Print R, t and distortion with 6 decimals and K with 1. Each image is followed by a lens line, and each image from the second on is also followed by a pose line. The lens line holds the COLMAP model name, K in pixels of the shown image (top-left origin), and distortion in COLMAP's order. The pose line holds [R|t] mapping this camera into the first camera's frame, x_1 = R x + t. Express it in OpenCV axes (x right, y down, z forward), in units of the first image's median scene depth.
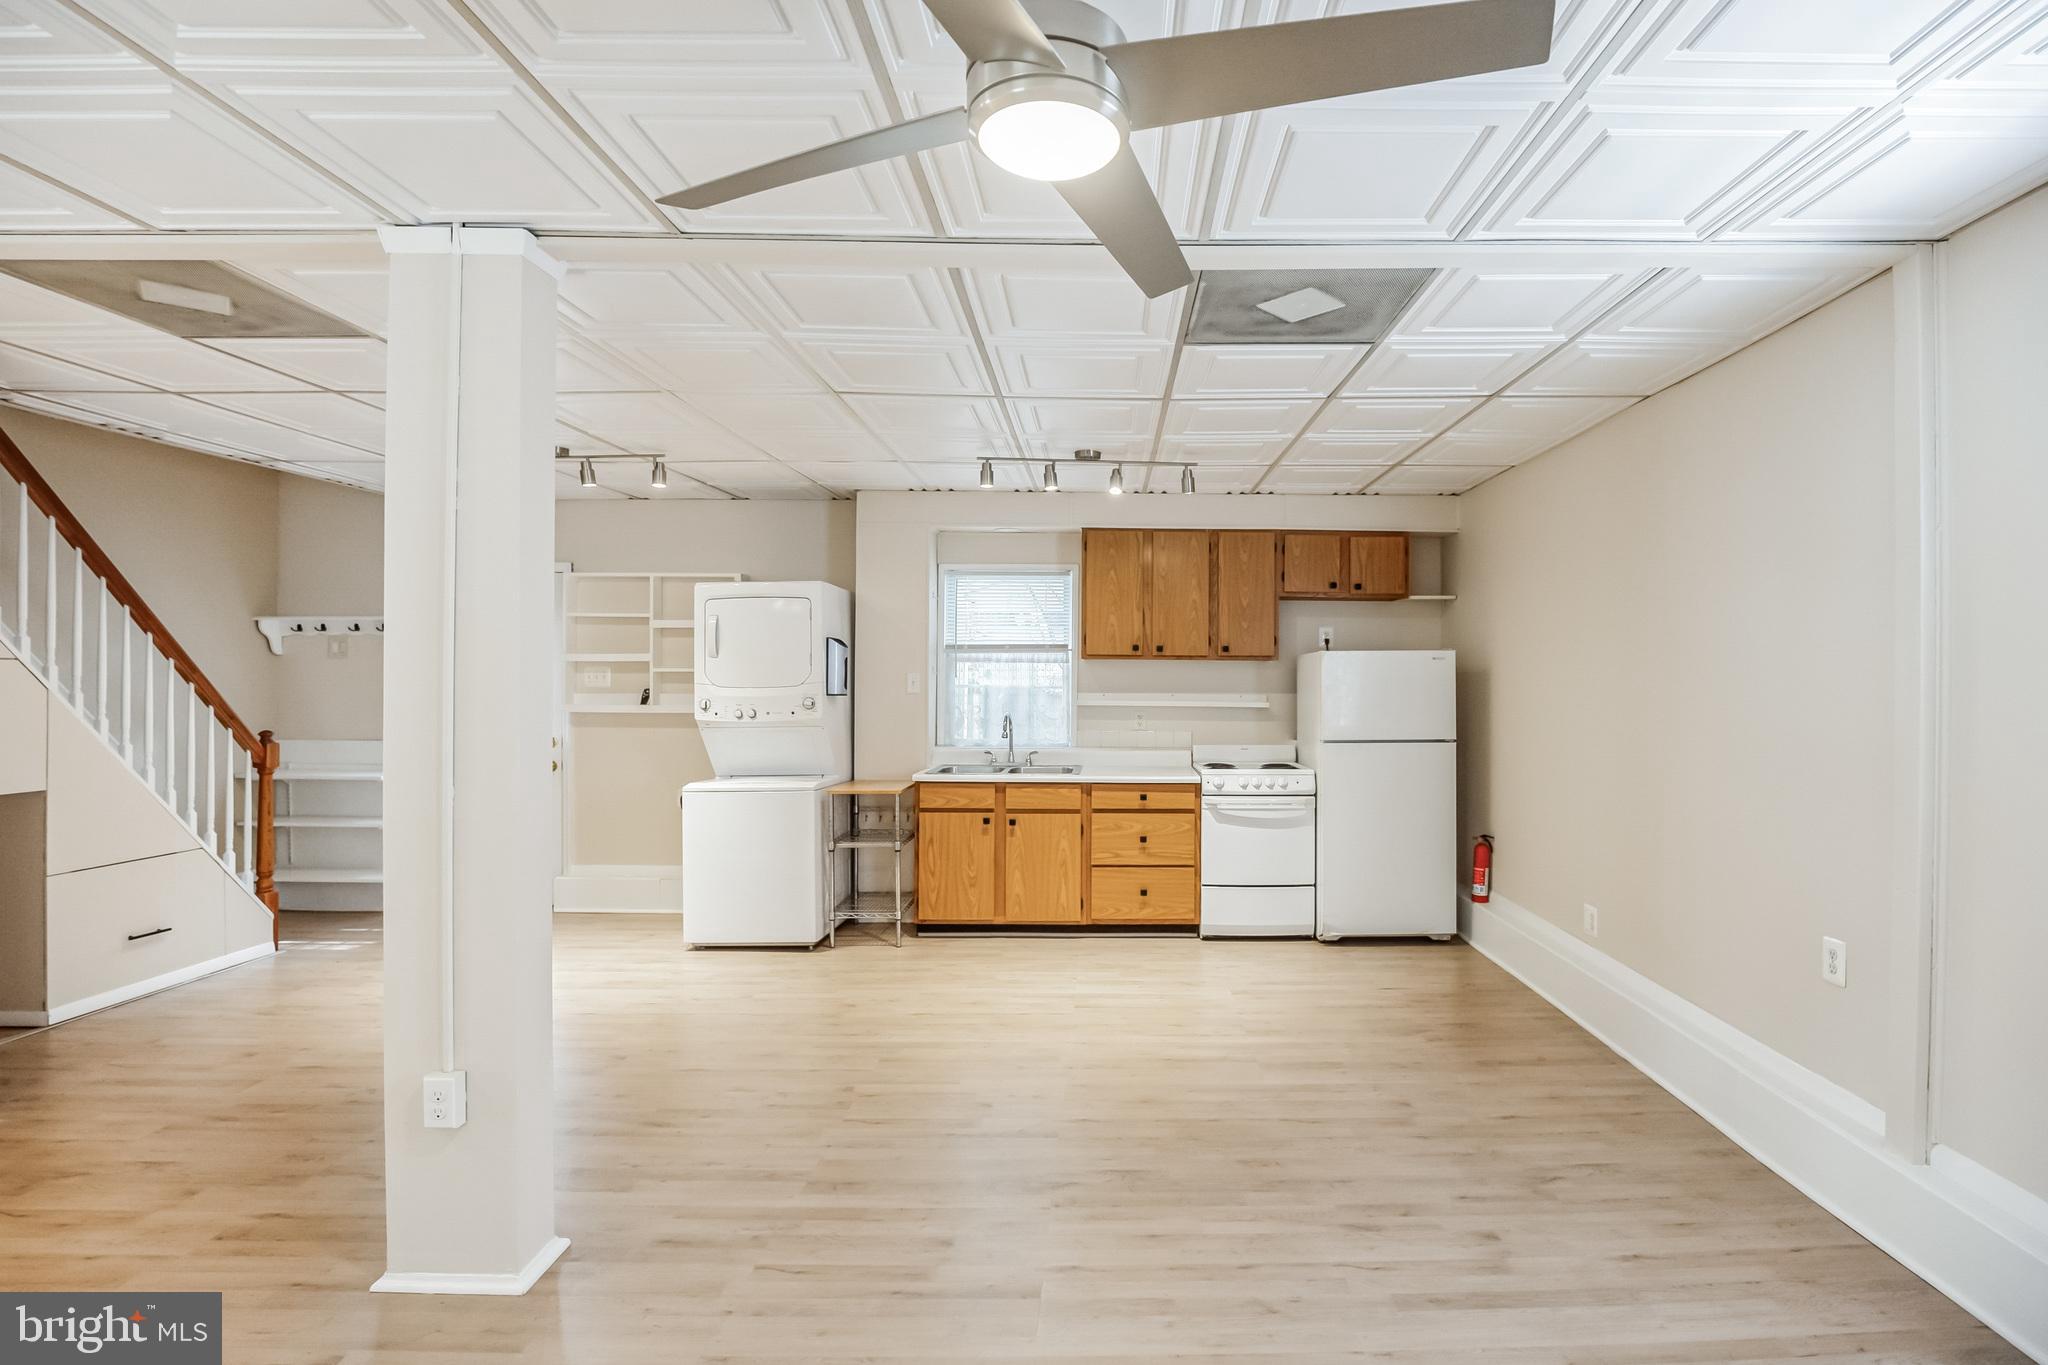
lens RADIAL K [[977.8, 0, 1132.6], [0, 977.8, 678.0], [0, 0, 1]] dist [-0.032168, 0.000040]
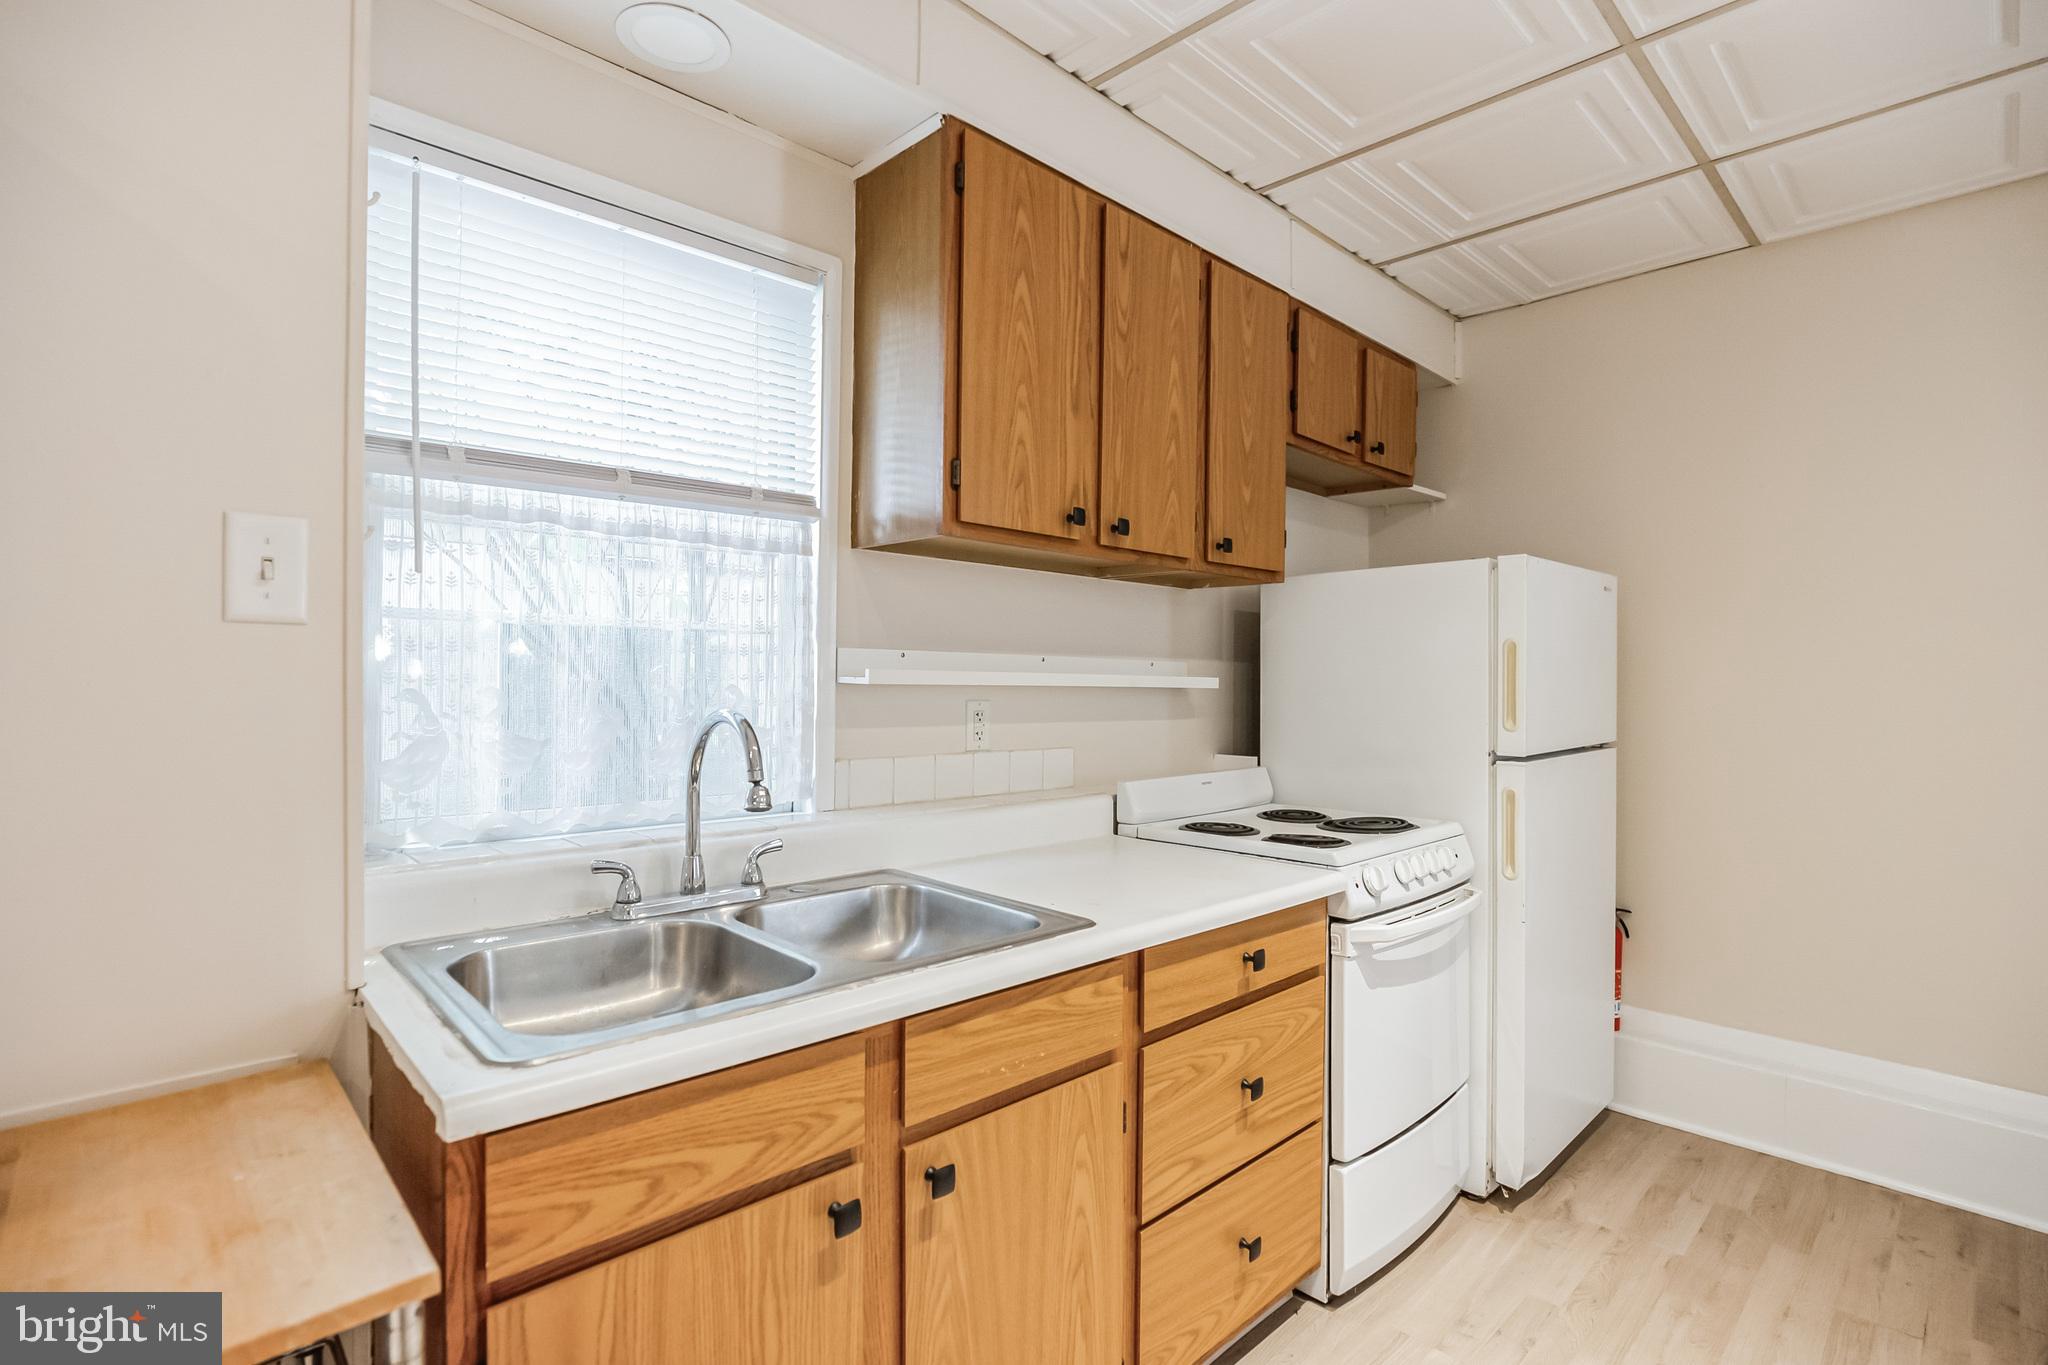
lens RADIAL K [[959.5, 0, 1028.8], [0, 959.5, 687.7], [0, 0, 1]] dist [-0.020274, 0.000573]
pose [[0.740697, -0.004329, 0.671825, -0.257681], [-0.003206, 0.999945, 0.009978, 0.028702], [-0.671831, -0.009544, 0.740643, 0.816726]]
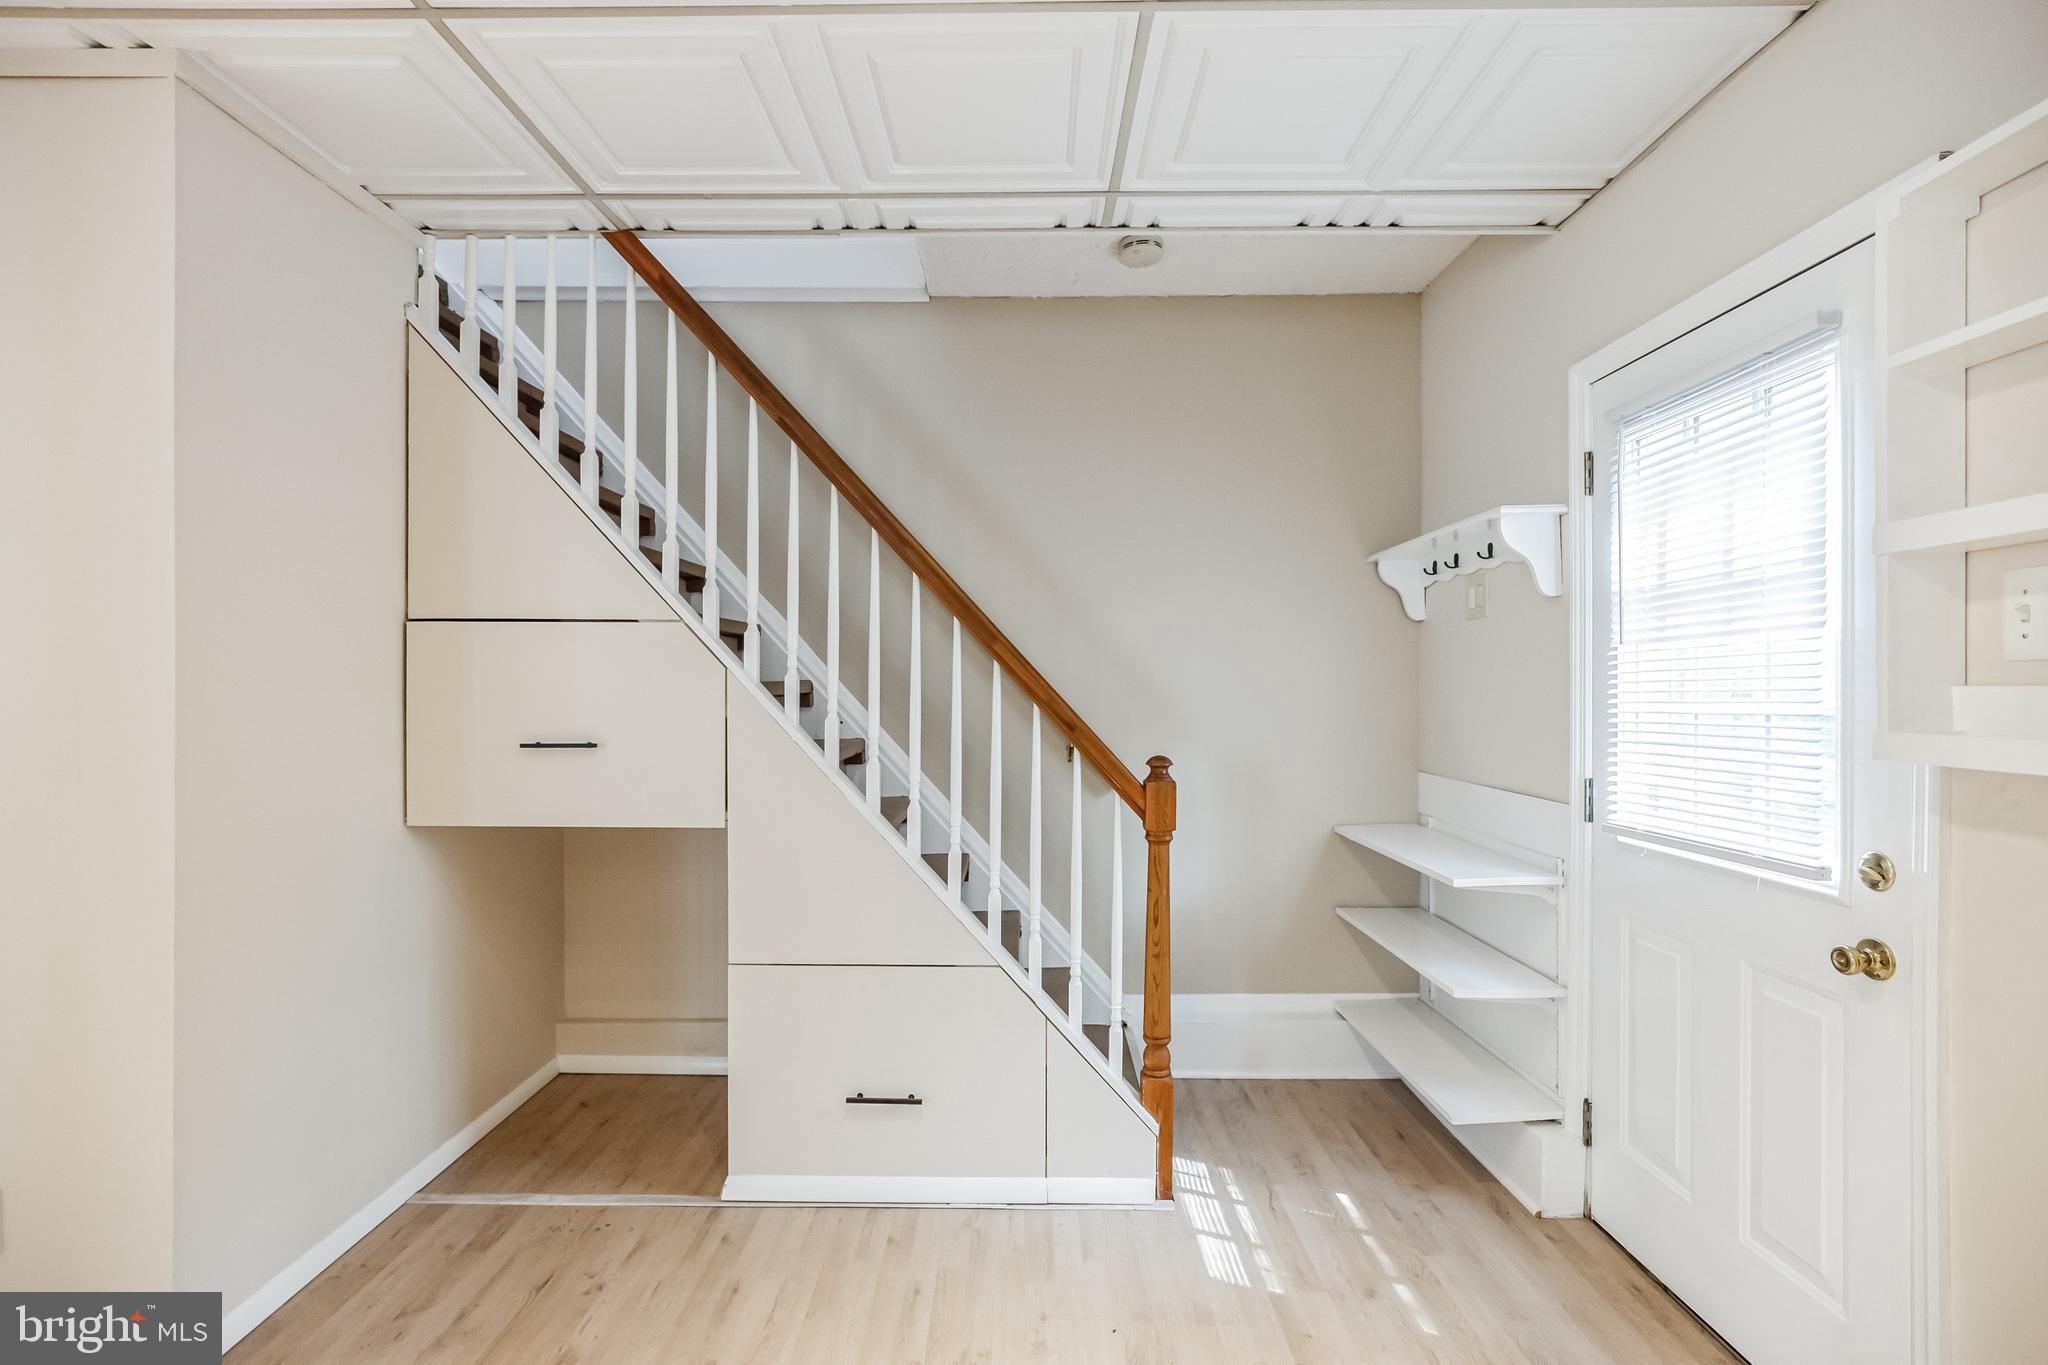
lens RADIAL K [[940.9, 0, 1018.5], [0, 940.9, 690.9], [0, 0, 1]] dist [-0.010986, 0.000062]
pose [[-0.029753, -0.001465, -0.999556, -0.377452], [-0.001380, 0.999998, -0.001425, 0.019660], [0.999556, 0.001337, -0.029755, 0.866848]]
